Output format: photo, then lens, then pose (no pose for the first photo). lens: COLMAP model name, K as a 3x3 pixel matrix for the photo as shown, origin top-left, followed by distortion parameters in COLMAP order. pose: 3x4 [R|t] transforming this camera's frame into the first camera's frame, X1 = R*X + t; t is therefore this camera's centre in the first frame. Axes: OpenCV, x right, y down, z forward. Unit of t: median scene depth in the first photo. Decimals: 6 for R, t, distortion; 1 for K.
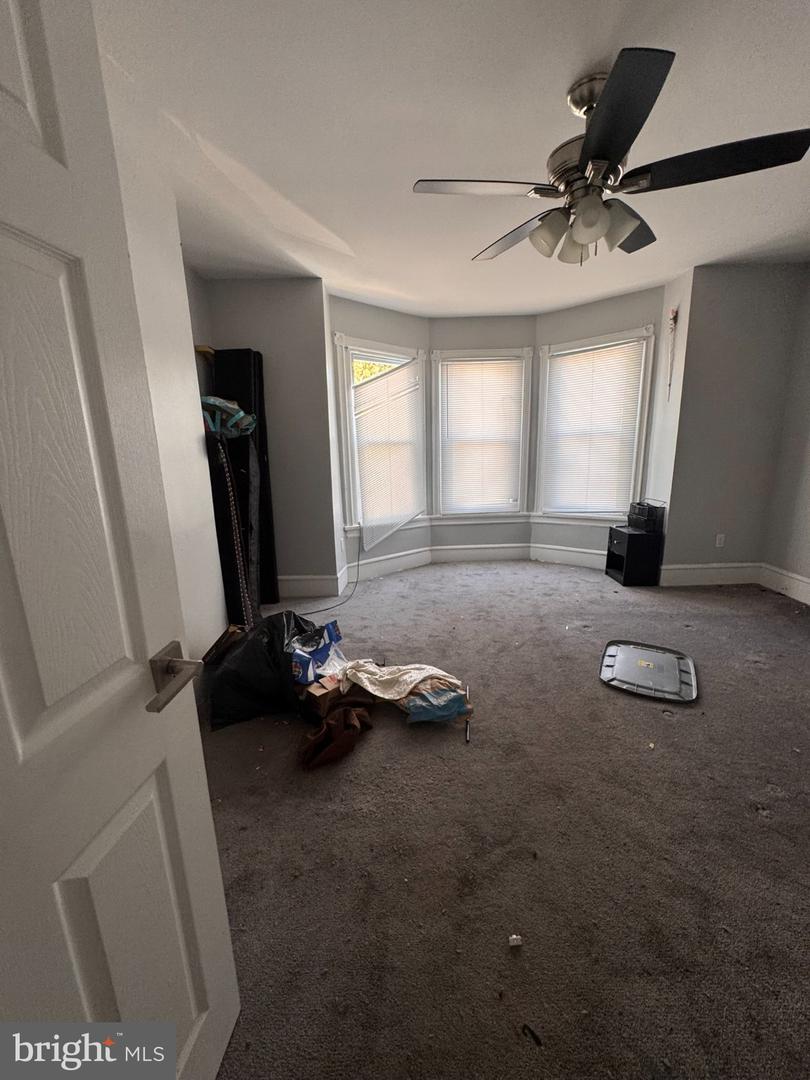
lens RADIAL K [[432.1, 0, 405.6], [0, 432.1, 538.6], [0, 0, 1]] dist [-0.006199, 0.001448]
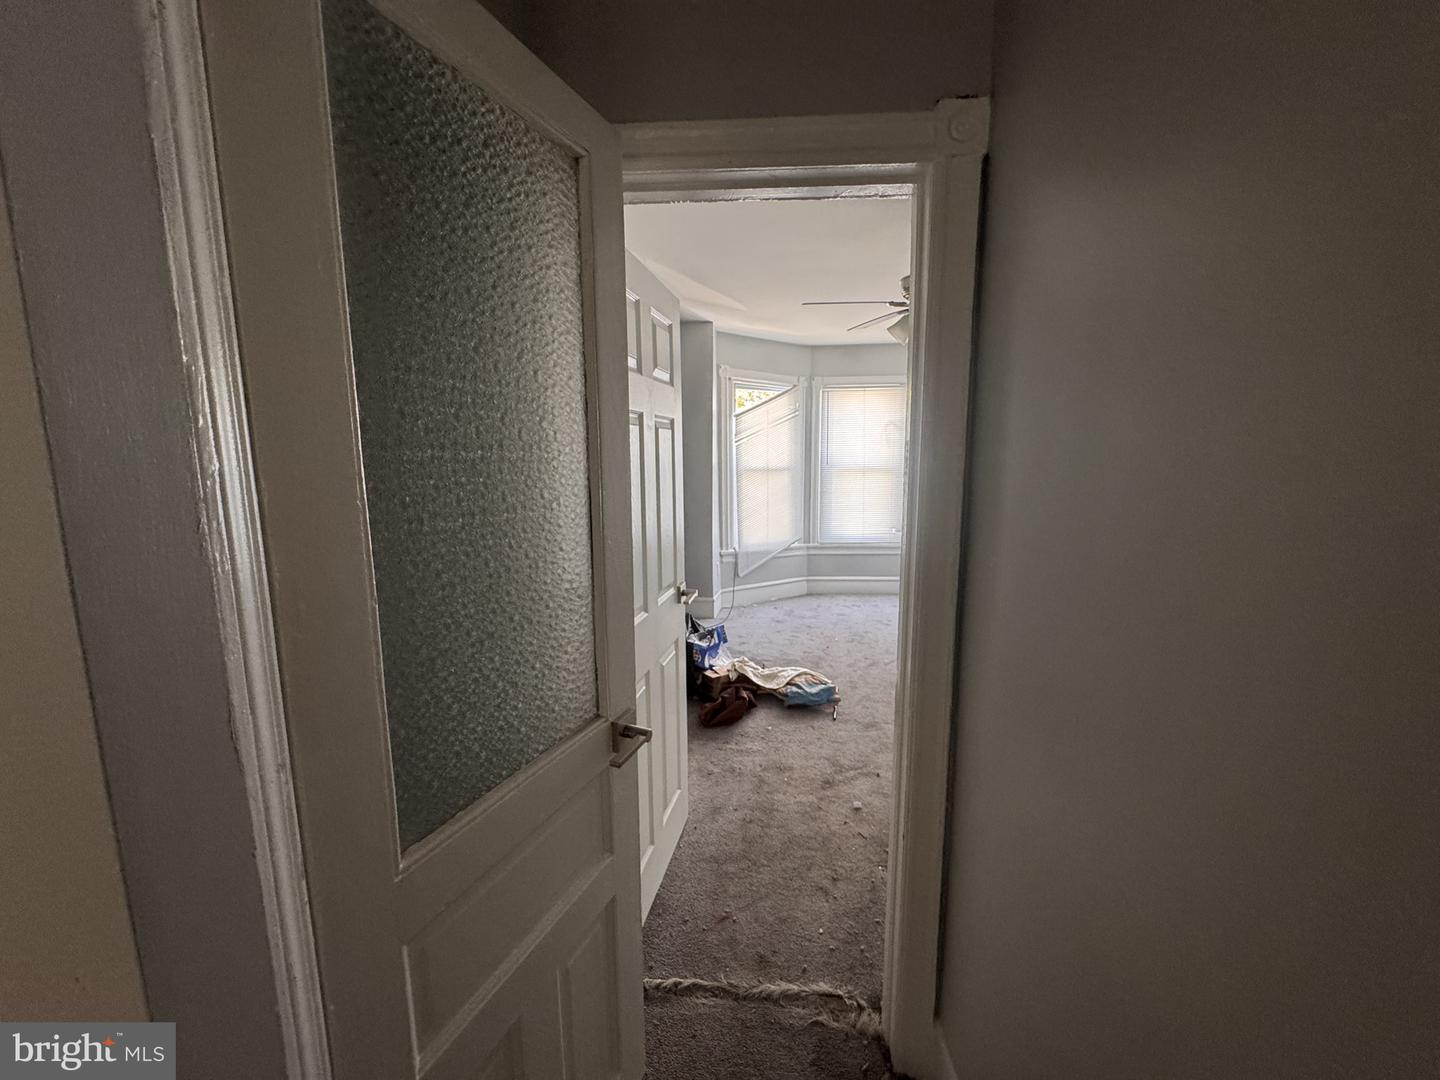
lens RADIAL K [[576.1, 0, 717.4], [0, 576.1, 540.7], [0, 0, 1]] dist [-0.006199, 0.001448]
pose [[0.994976, 0.028366, -0.096015, -0.026333], [-0.035291, 0.996837, -0.071209, 0.054001], [0.093691, 0.074239, 0.992830, -0.407883]]
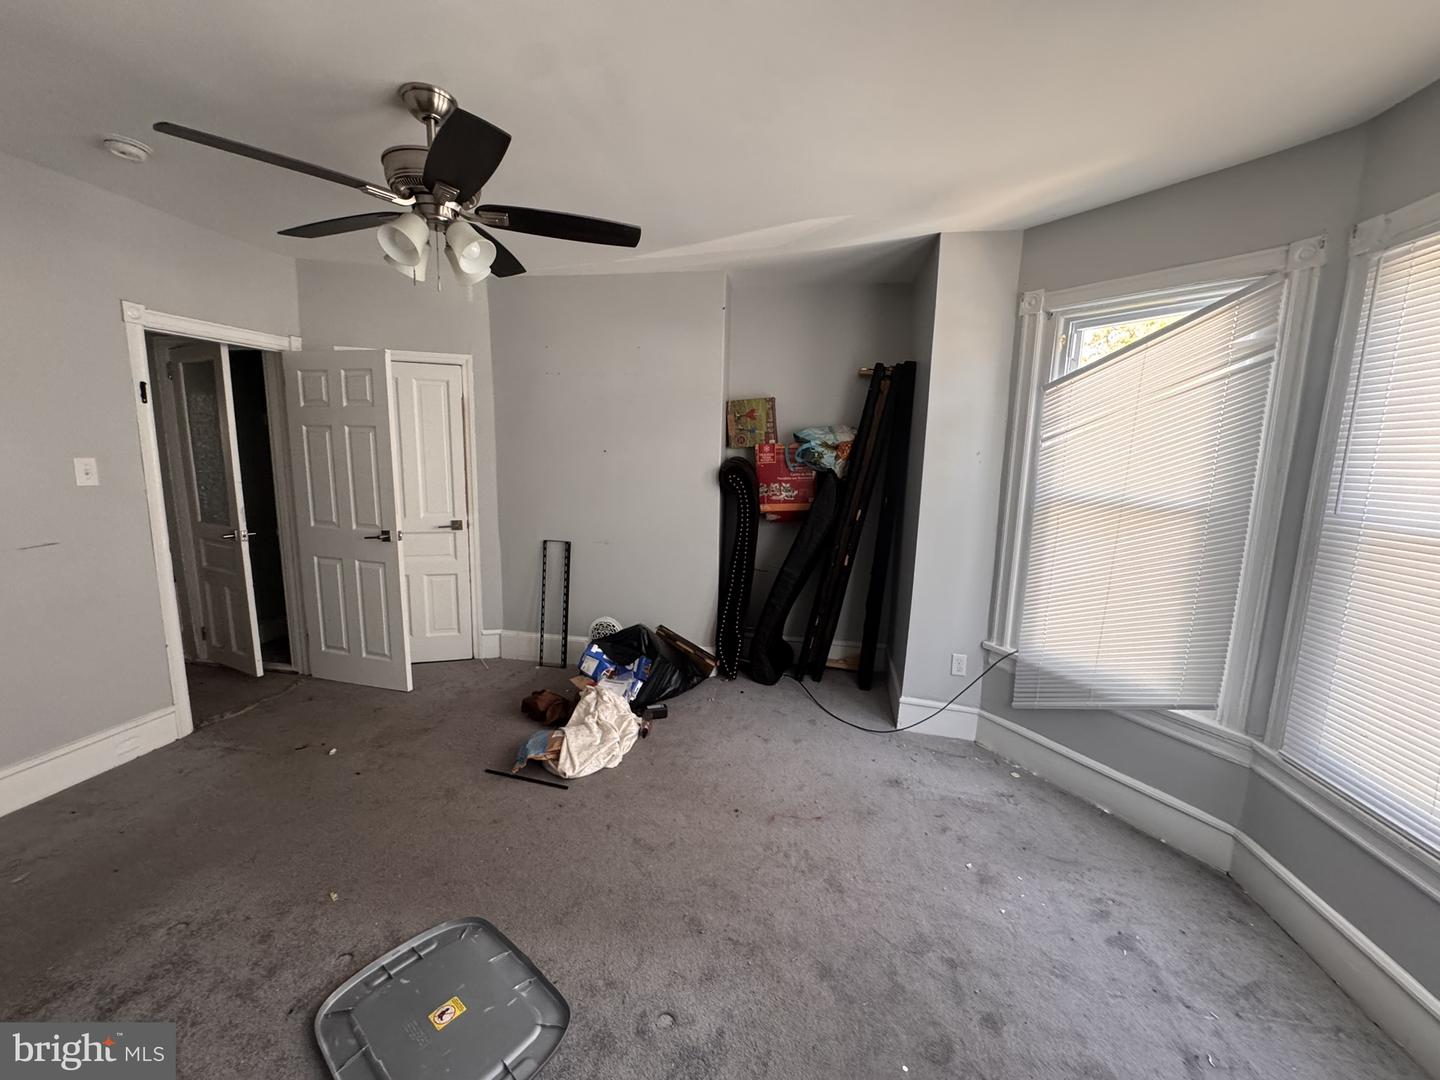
lens RADIAL K [[576.1, 0, 715.1], [0, 576.1, 541.0], [0, 0, 1]] dist [-0.006199, 0.001448]
pose [[-0.177424, 0.171794, -0.969024, 0.749855], [-0.235535, 0.948617, 0.211302, -0.274362], [0.955533, 0.265729, -0.127844, 0.905886]]
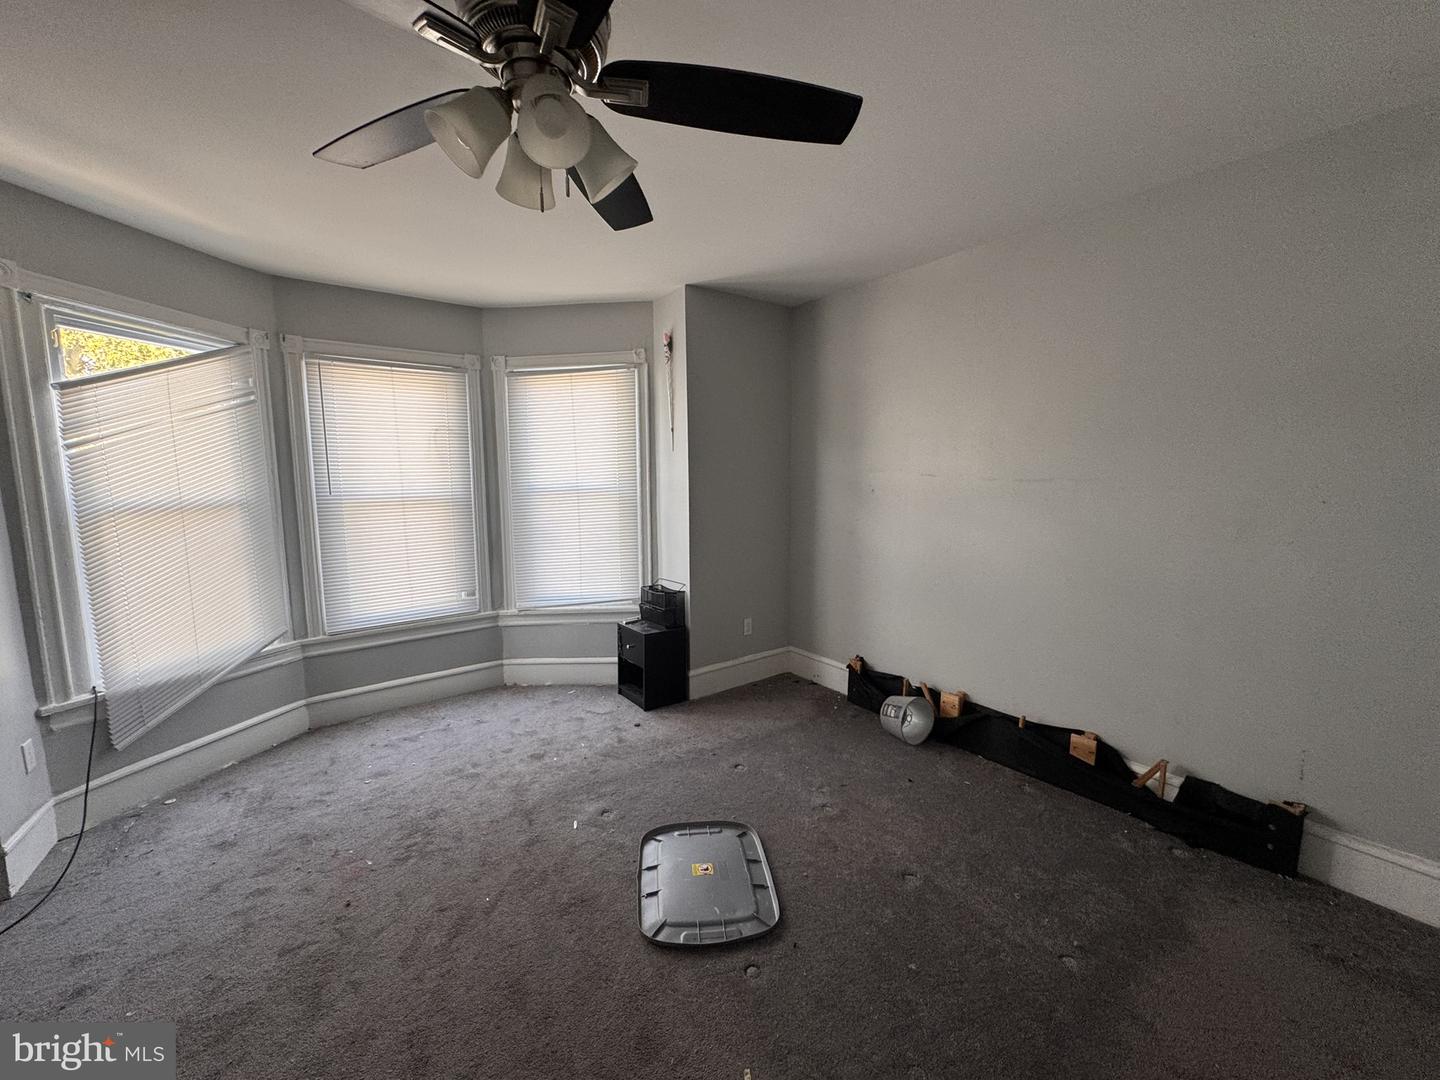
lens RADIAL K [[576.1, 0, 718.6], [0, 576.1, 541.6], [0, 0, 1]] dist [-0.006199, 0.001448]
pose [[0.801163, -0.047603, 0.596551, 0.075558], [0.116109, 0.990254, -0.076915, -0.084323], [-0.587075, 0.130886, 0.798881, 0.193269]]
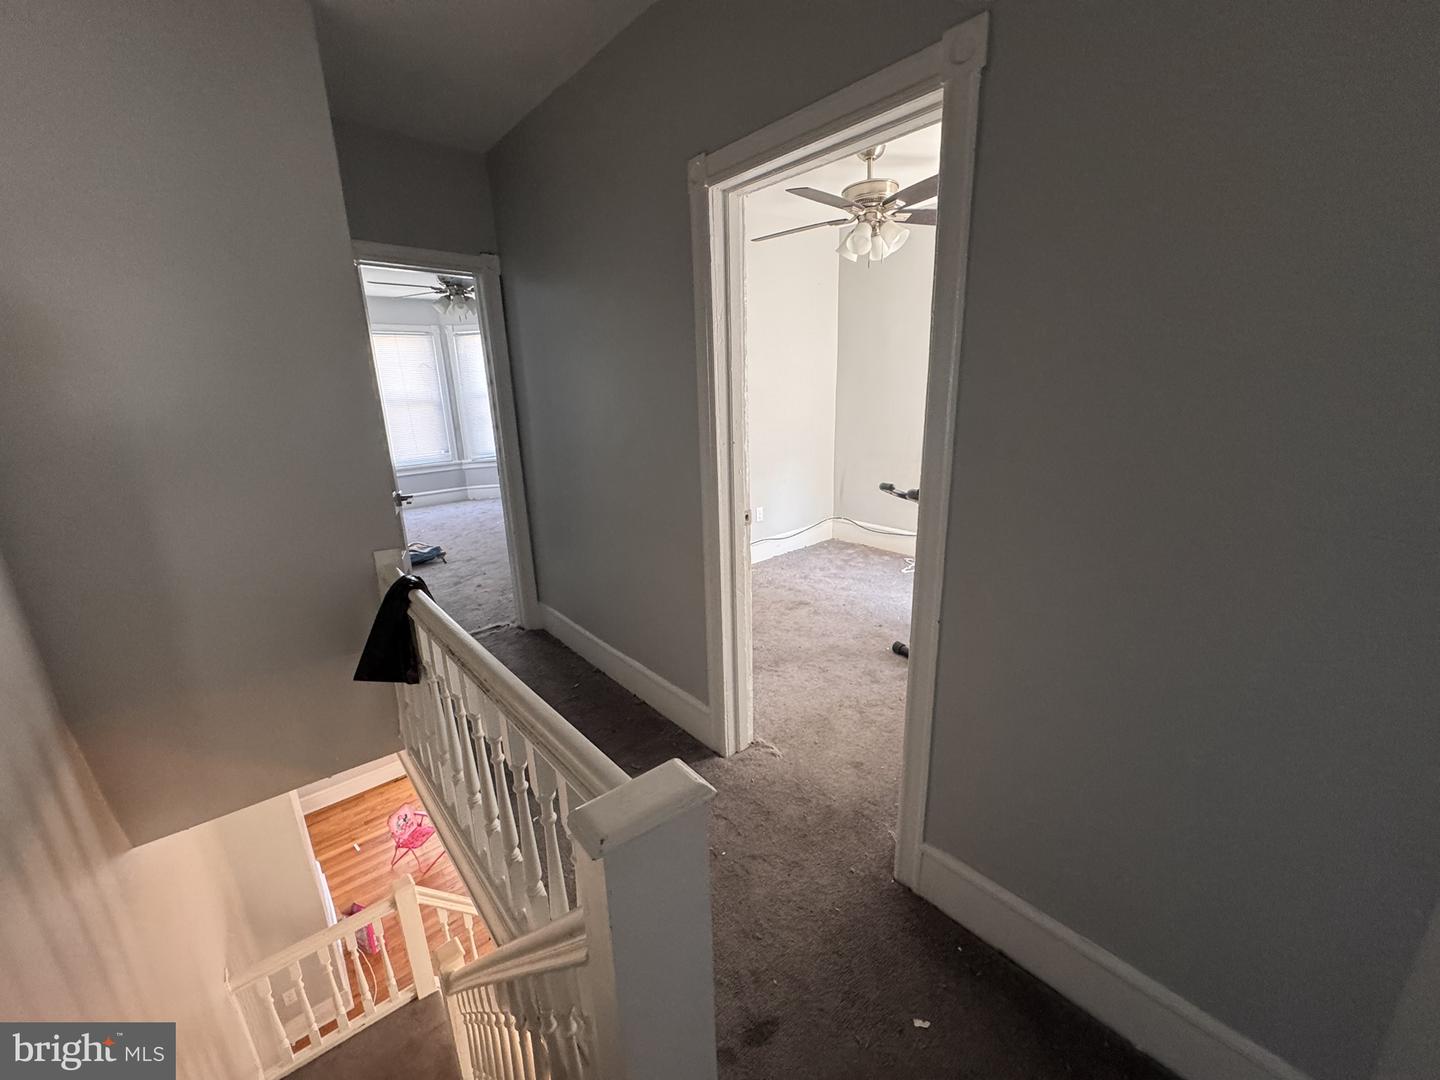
lens RADIAL K [[576.1, 0, 710.7], [0, 576.1, 538.9], [0, 0, 1]] dist [-0.006199, 0.001448]
pose [[0.771424, -0.166075, 0.614267, -0.286027], [0.156270, 0.985222, 0.070116, 0.217816], [-0.616834, 0.041902, 0.785977, -0.988268]]
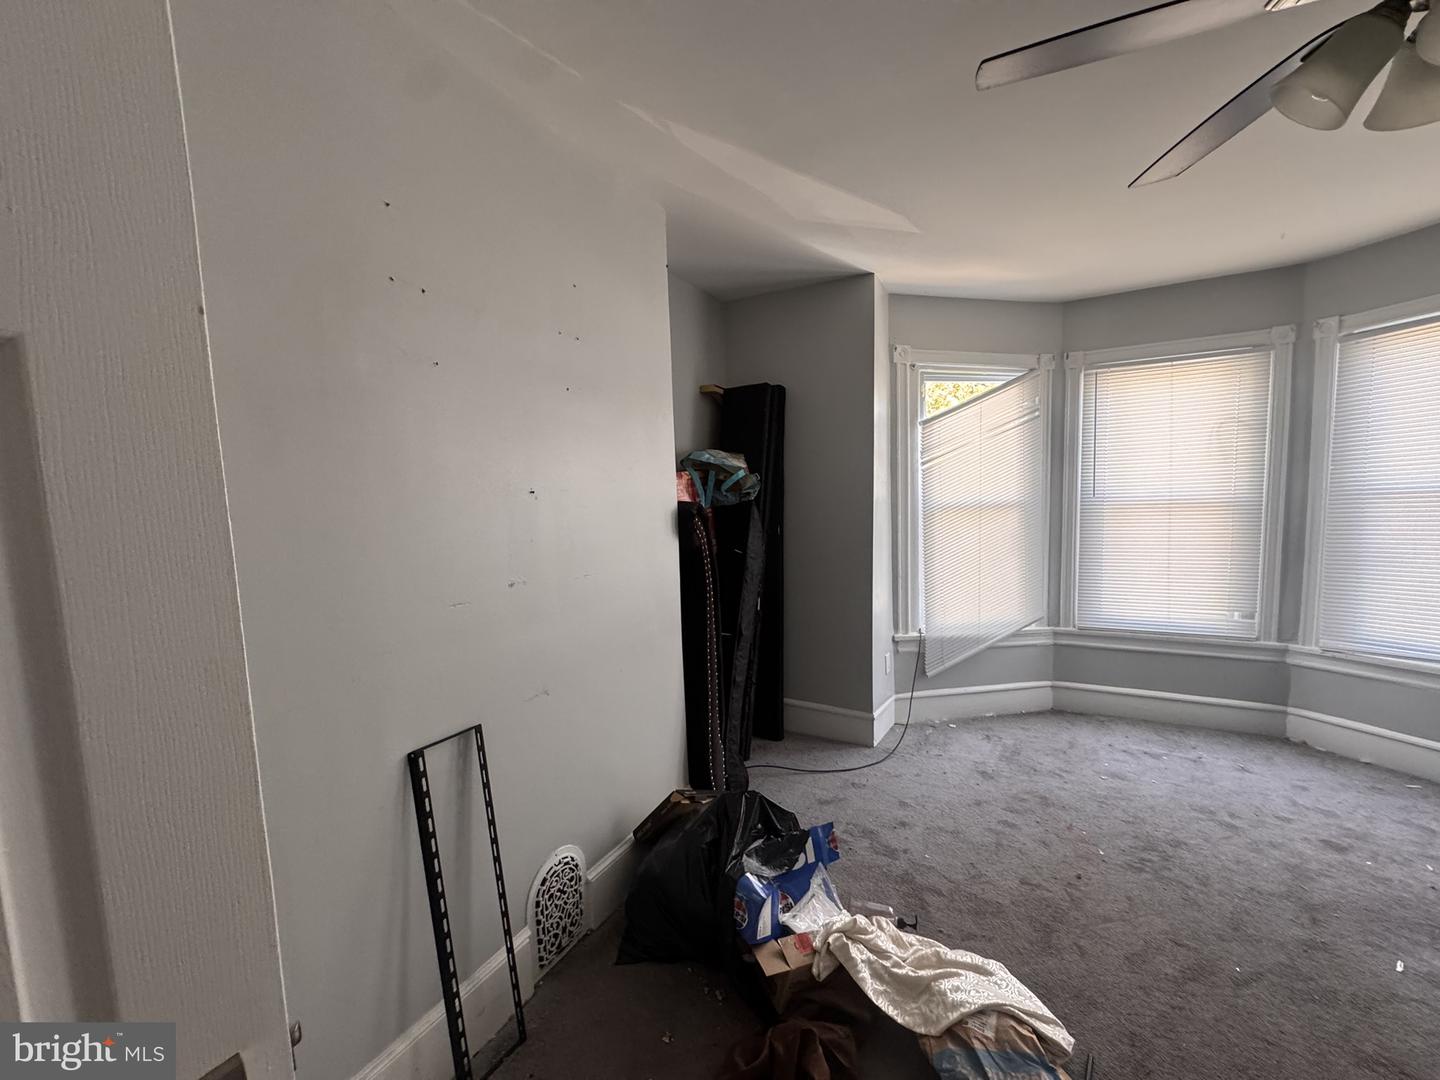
lens RADIAL K [[576.1, 0, 718.5], [0, 576.1, 540.6], [0, 0, 1]] dist [-0.006199, 0.001448]
pose [[0.872194, 0.041035, -0.487436, 0.051096], [-0.098411, 0.990821, -0.092678, -0.075758], [0.479158, 0.128802, 0.868226, 0.146032]]
